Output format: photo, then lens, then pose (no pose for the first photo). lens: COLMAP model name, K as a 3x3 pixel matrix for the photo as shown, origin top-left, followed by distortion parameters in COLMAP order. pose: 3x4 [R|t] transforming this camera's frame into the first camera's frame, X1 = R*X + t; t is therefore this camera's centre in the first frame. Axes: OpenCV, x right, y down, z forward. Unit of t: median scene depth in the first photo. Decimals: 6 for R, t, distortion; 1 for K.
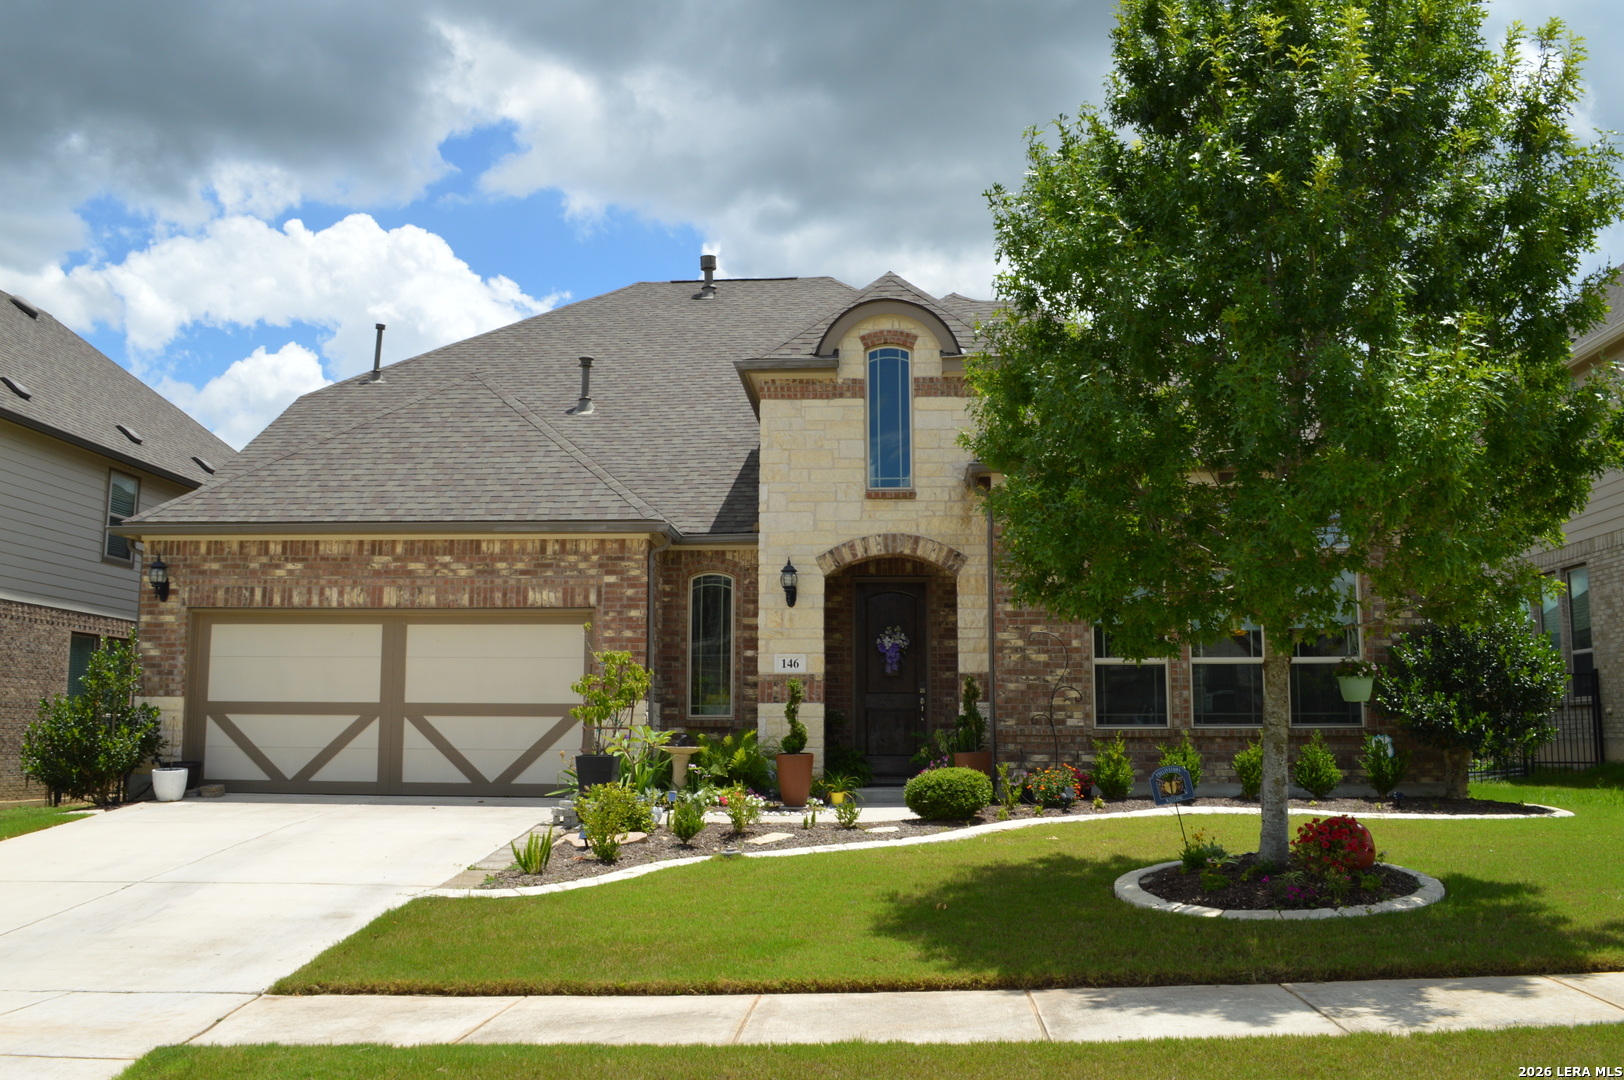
lens RADIAL K [[1408.8, 0, 866.3], [0, 1408.8, 539.6], [0, 0, 1]] dist [-0.077295, 0.001260]
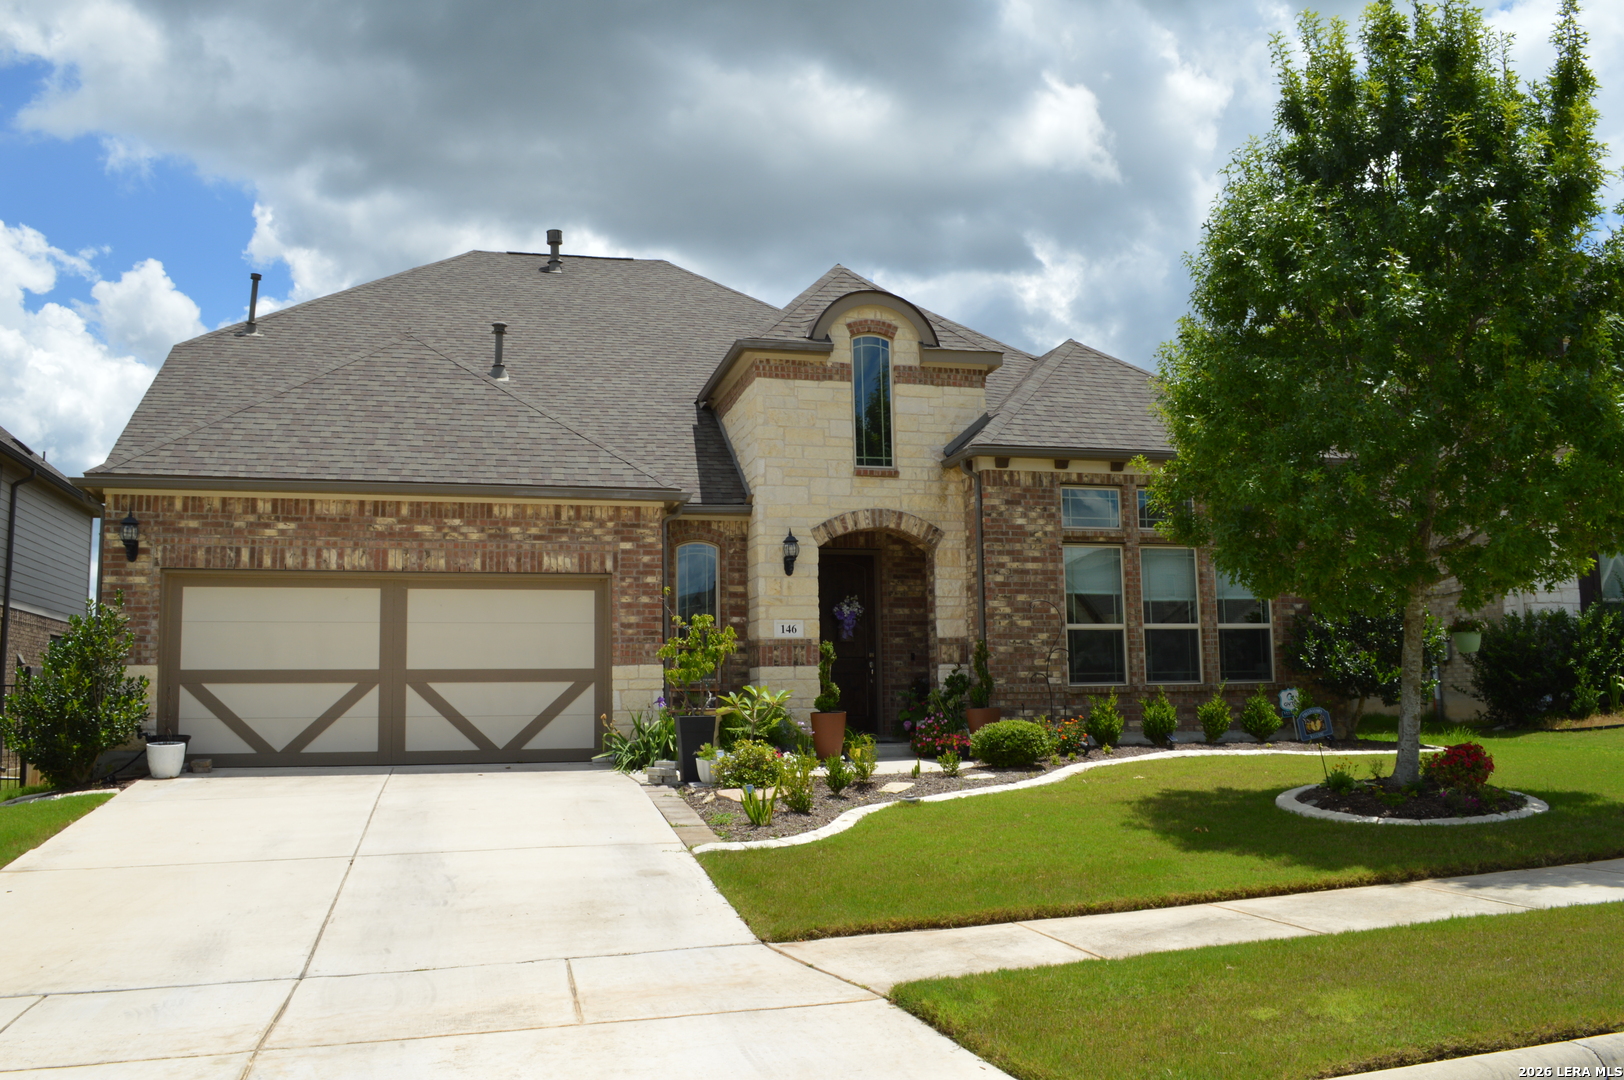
lens RADIAL K [[1345.3, 0, 865.3], [0, 1345.3, 540.3], [0, 0, 1]] dist [-0.075812, 0.000494]
pose [[0.950812, 0.020950, 0.309058, -0.316312], [-0.024986, 0.999646, 0.009108, 0.010969], [-0.308758, -0.016383, 0.951000, 0.022807]]
